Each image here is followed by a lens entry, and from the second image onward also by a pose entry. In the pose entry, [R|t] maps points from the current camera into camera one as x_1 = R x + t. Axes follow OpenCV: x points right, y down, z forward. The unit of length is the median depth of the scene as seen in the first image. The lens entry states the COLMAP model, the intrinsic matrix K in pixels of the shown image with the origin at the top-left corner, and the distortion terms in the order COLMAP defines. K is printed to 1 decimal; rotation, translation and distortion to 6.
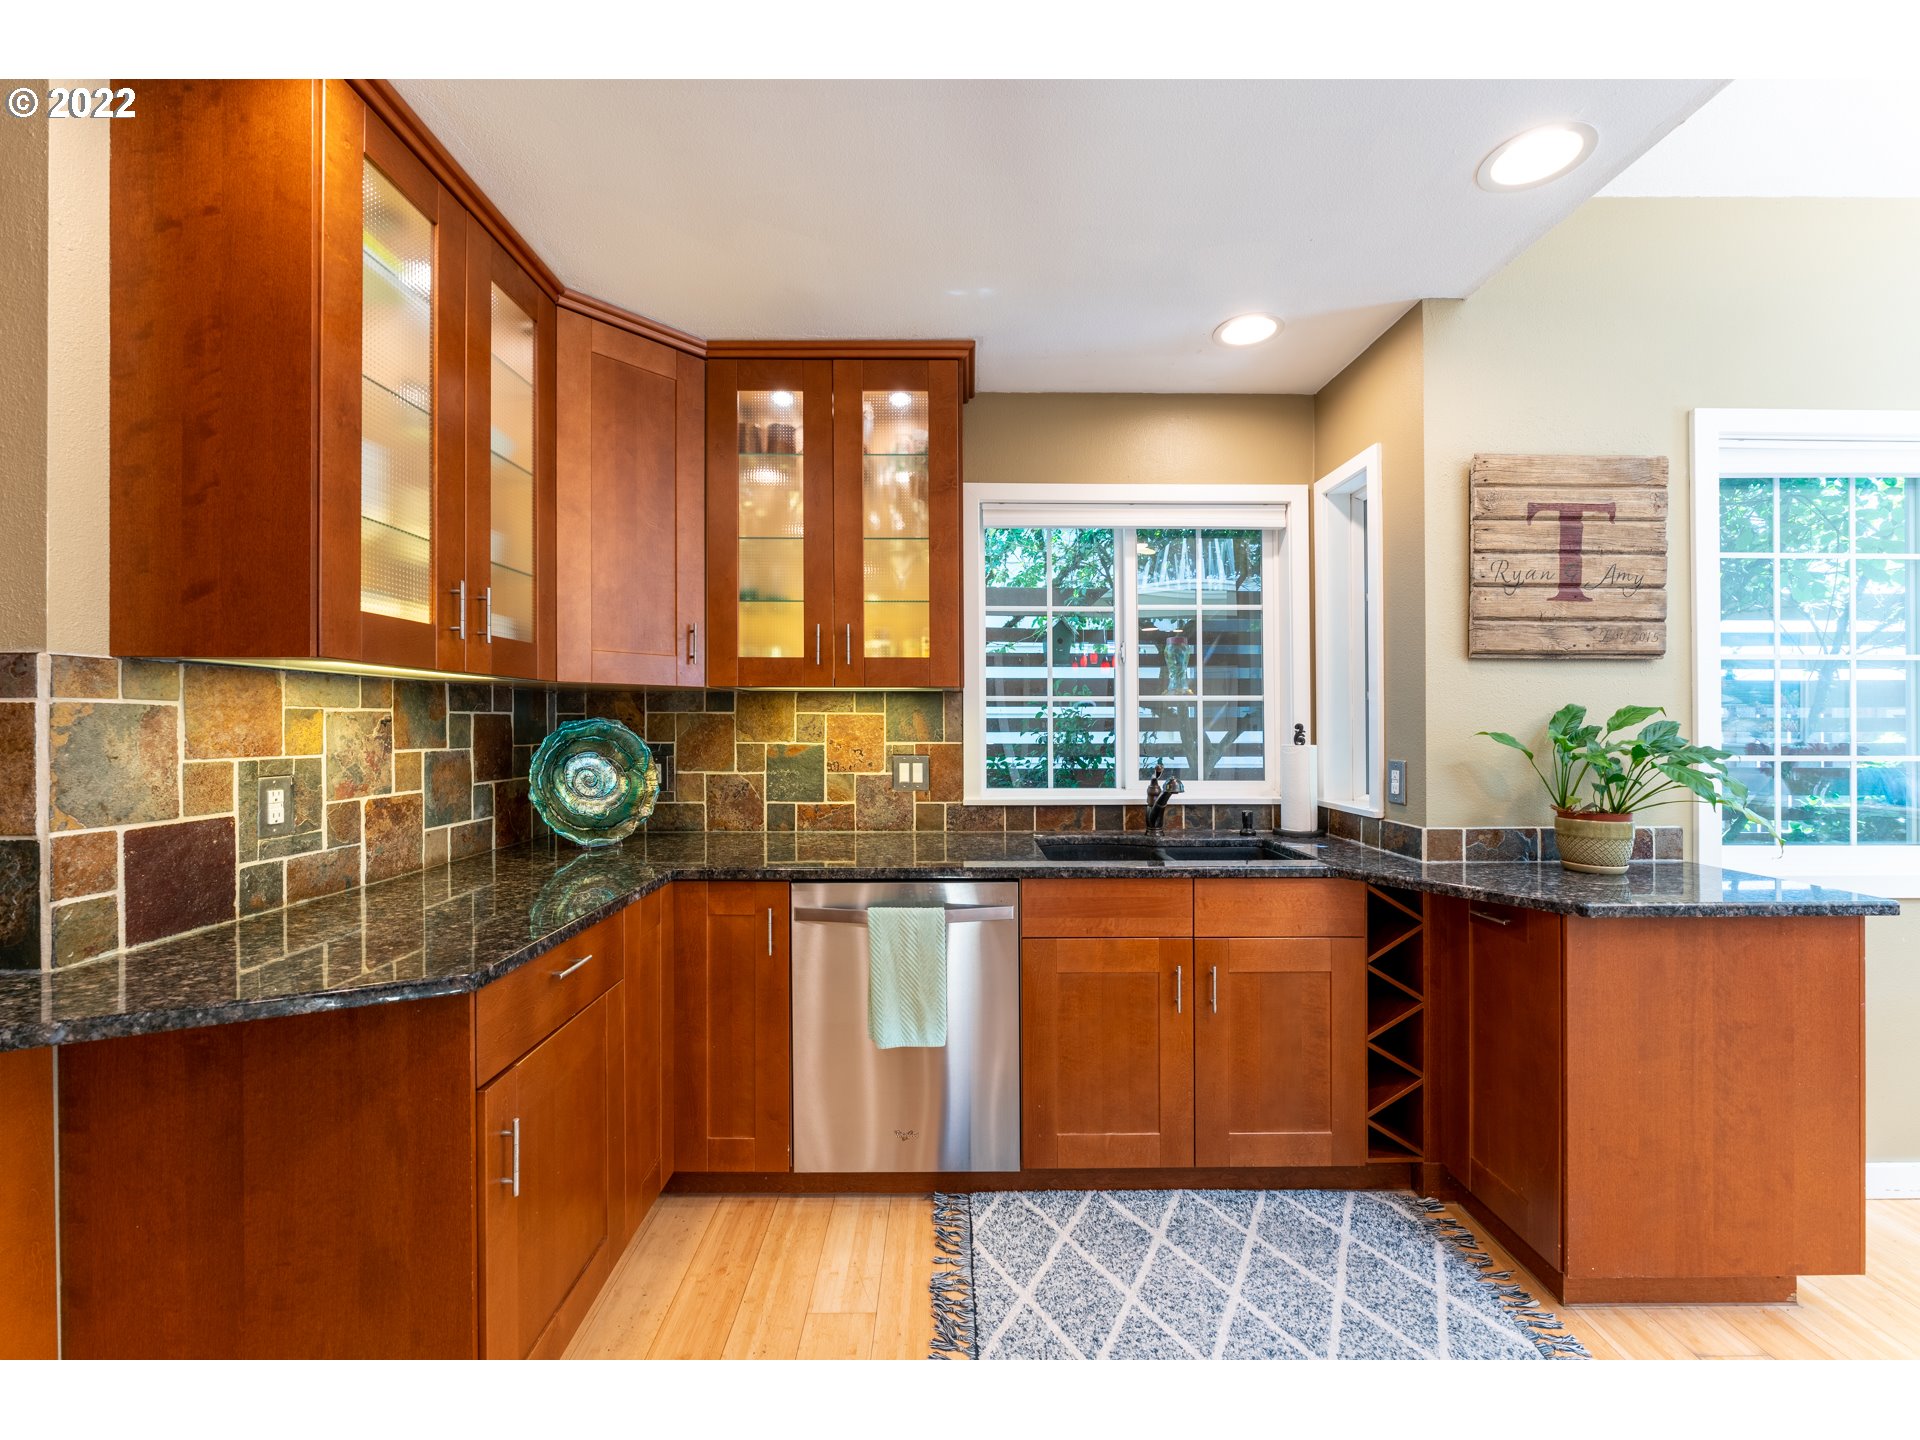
lens RADIAL K [[767.6, 0, 953.4], [0, 767.6, 717.4], [0, 0, 1]] dist [0.001152, -0.000052]
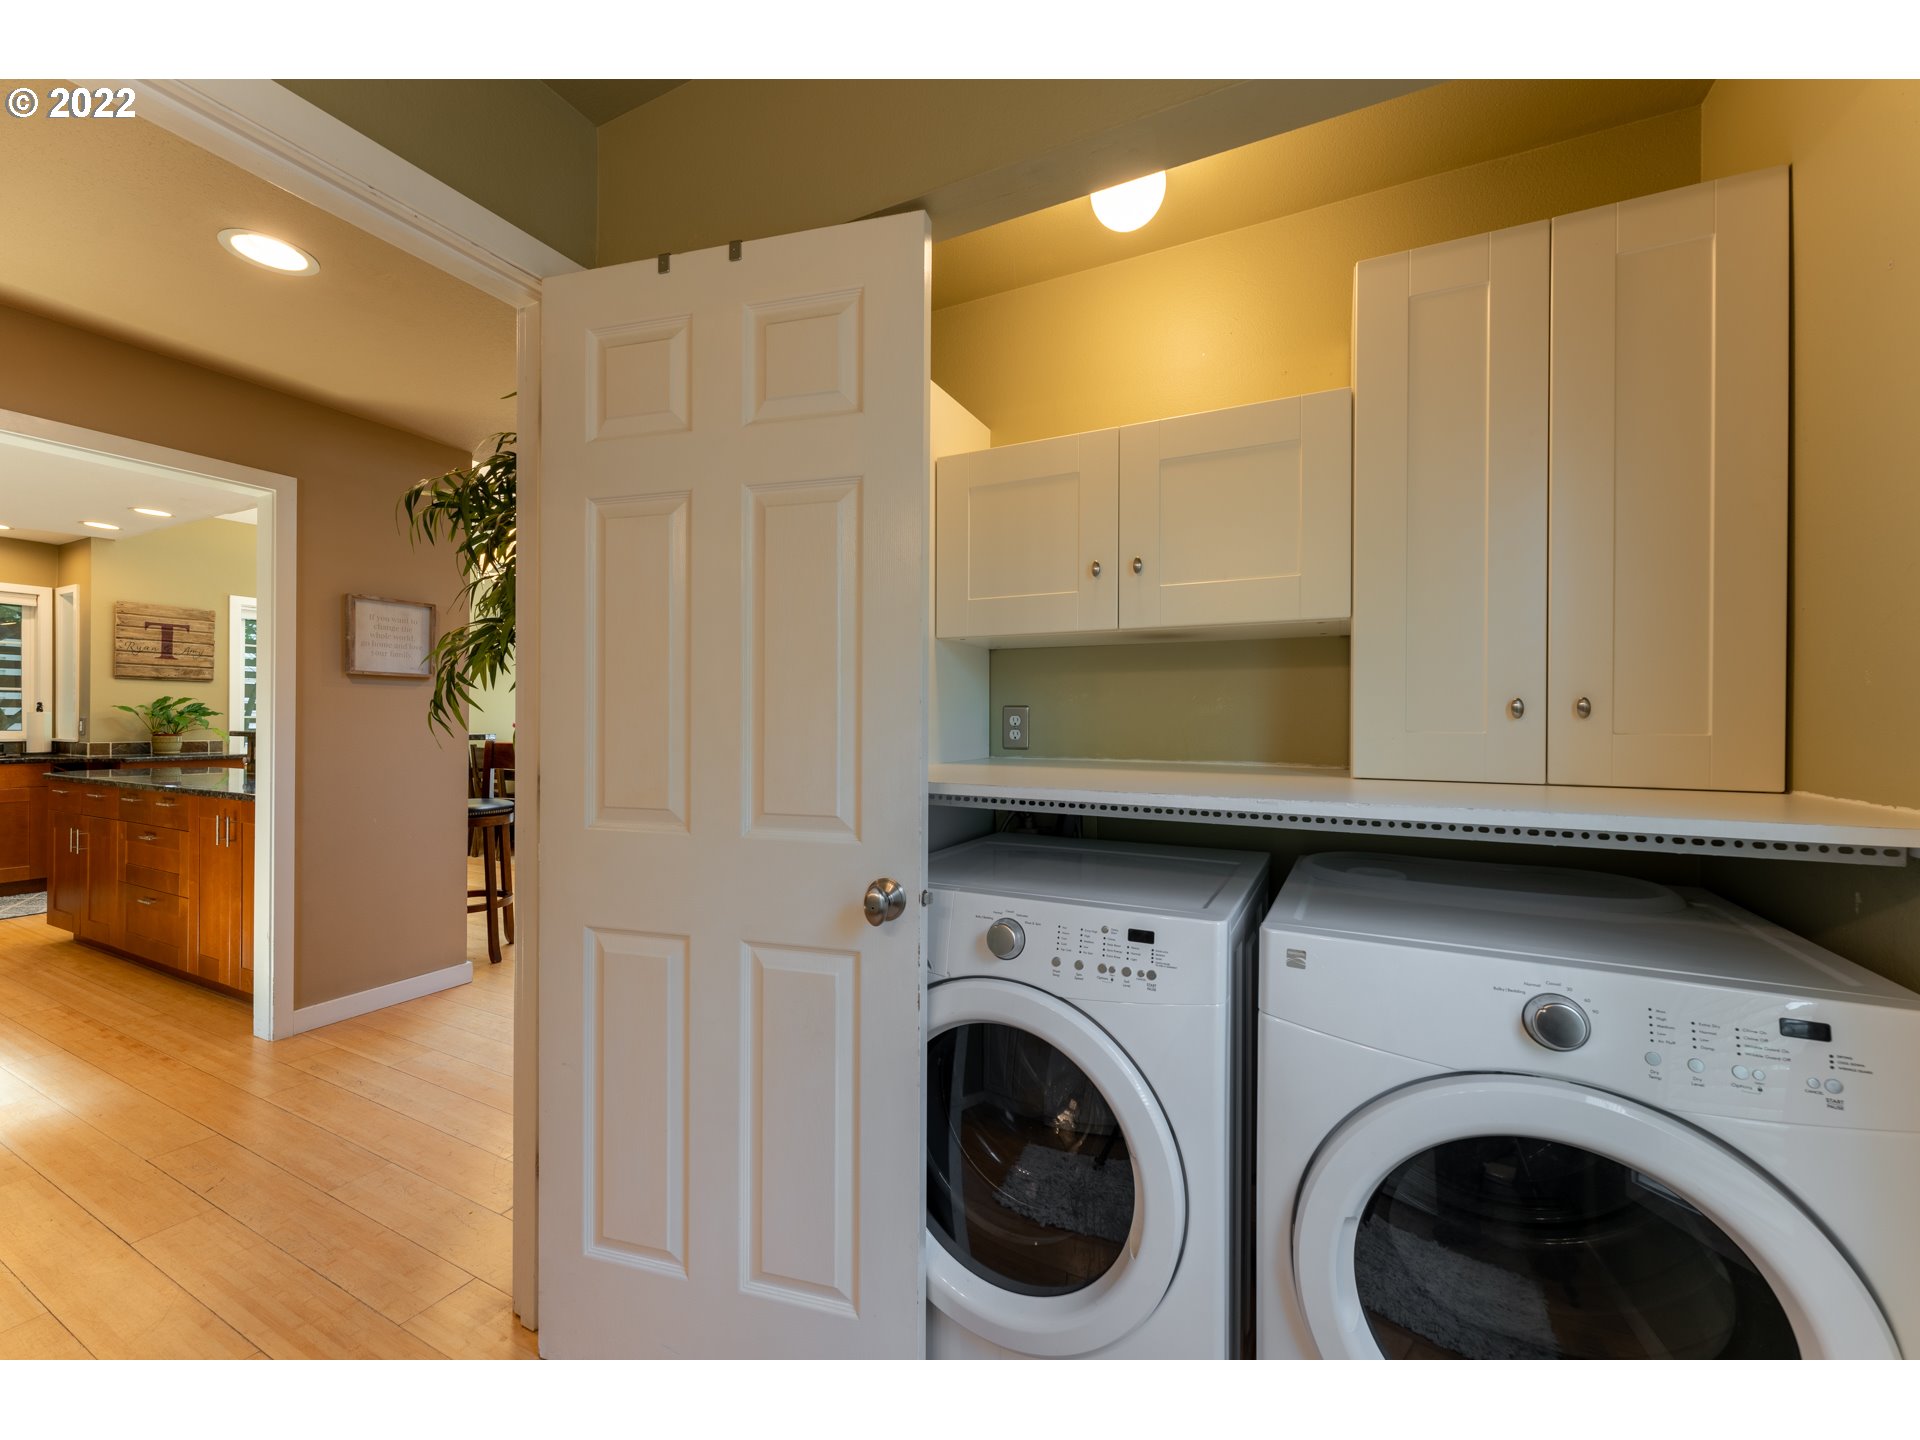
lens RADIAL K [[758.2, 0, 953.3], [0, 758.2, 718.9], [0, 0, 1]] dist [0.001710, 0.000021]
pose [[0.455056, 0.004140, 0.890453, -0.304507], [-0.014387, 0.999893, 0.002703, 0.013862], [-0.890346, -0.014041, 0.455067, -2.483300]]
